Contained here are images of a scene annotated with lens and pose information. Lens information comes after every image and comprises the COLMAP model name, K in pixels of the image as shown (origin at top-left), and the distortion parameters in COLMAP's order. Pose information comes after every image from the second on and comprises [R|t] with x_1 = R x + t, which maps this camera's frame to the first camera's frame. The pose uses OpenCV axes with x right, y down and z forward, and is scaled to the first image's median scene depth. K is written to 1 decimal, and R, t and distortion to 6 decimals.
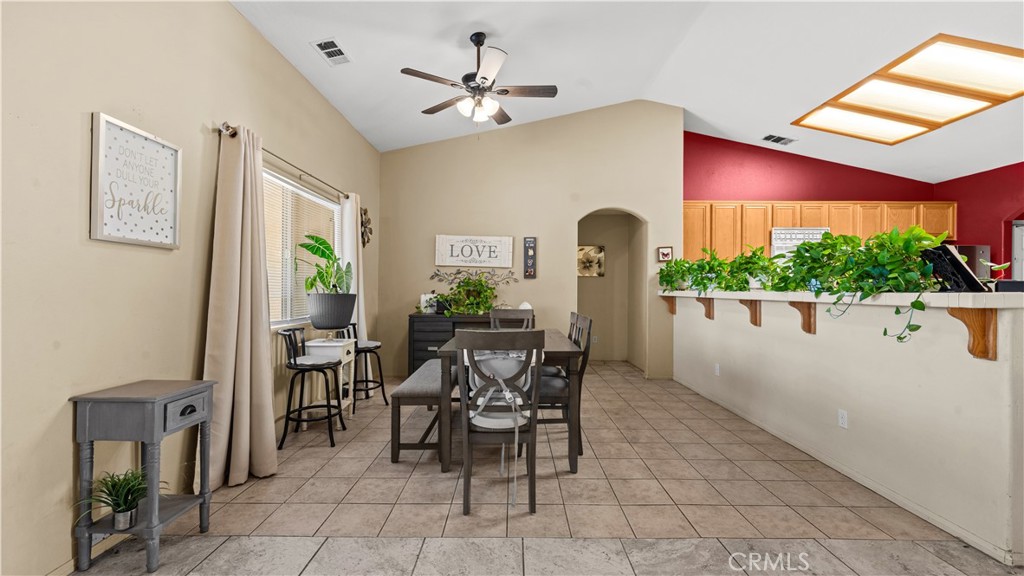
lens RADIAL K [[416.3, 0, 511.8], [0, 416.3, 289.7], [0, 0, 1]] dist [0.002273, -0.000475]
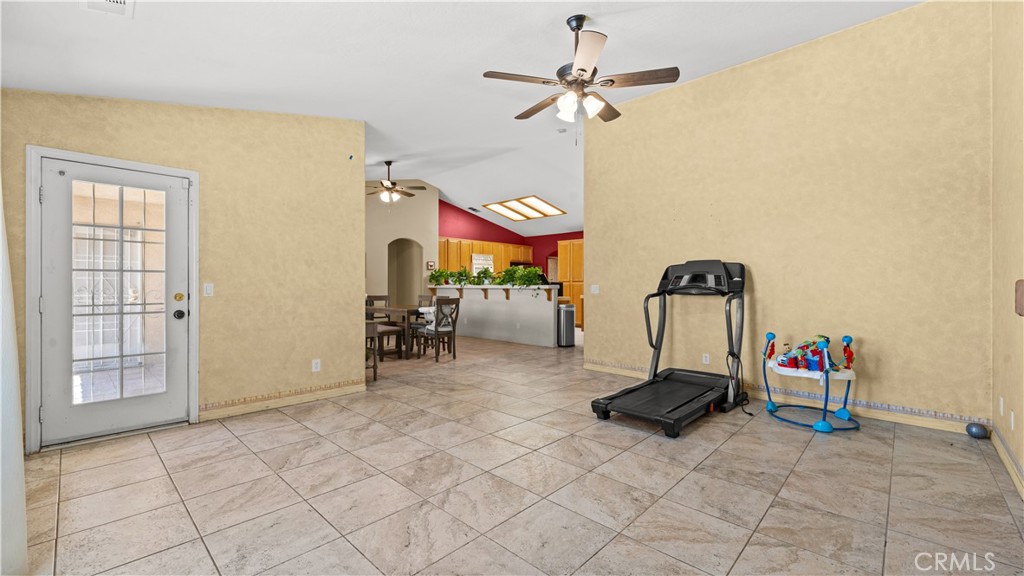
lens RADIAL K [[416.3, 0, 511.8], [0, 416.3, 286.2], [0, 0, 1]] dist [0.002273, -0.000475]
pose [[0.689466, -0.004979, 0.724300, -0.993712], [0.002386, 0.999987, 0.004603, -0.000753], [-0.724314, -0.001445, 0.689469, -0.740432]]
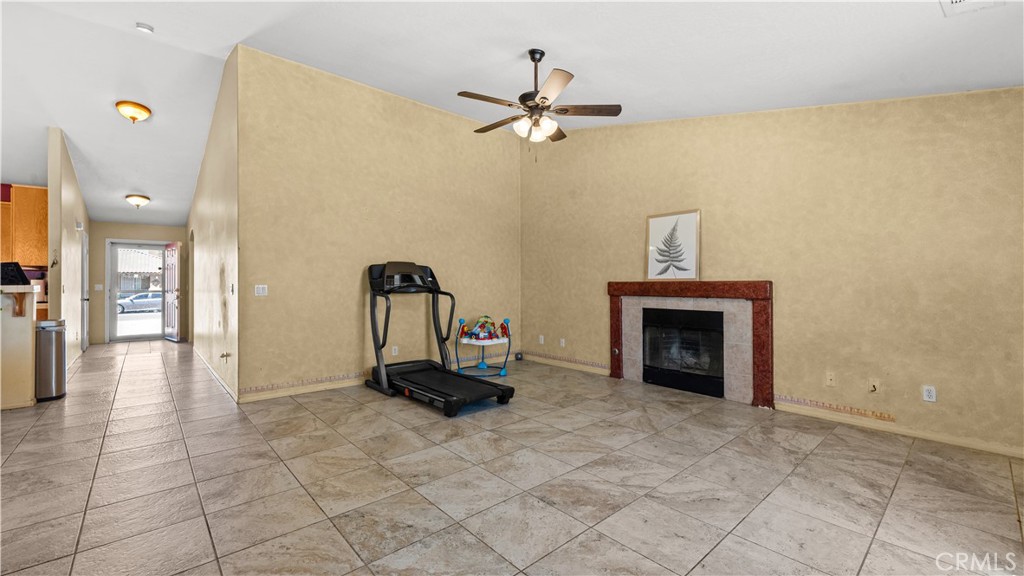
lens RADIAL K [[416.3, 0, 509.9], [0, 416.3, 282.9], [0, 0, 1]] dist [0.002273, -0.000475]
pose [[-0.659800, -0.002957, 0.751436, -0.977883], [0.000324, 0.999991, 0.004219, -0.006279], [-0.751442, 0.003027, -0.659793, 0.243653]]
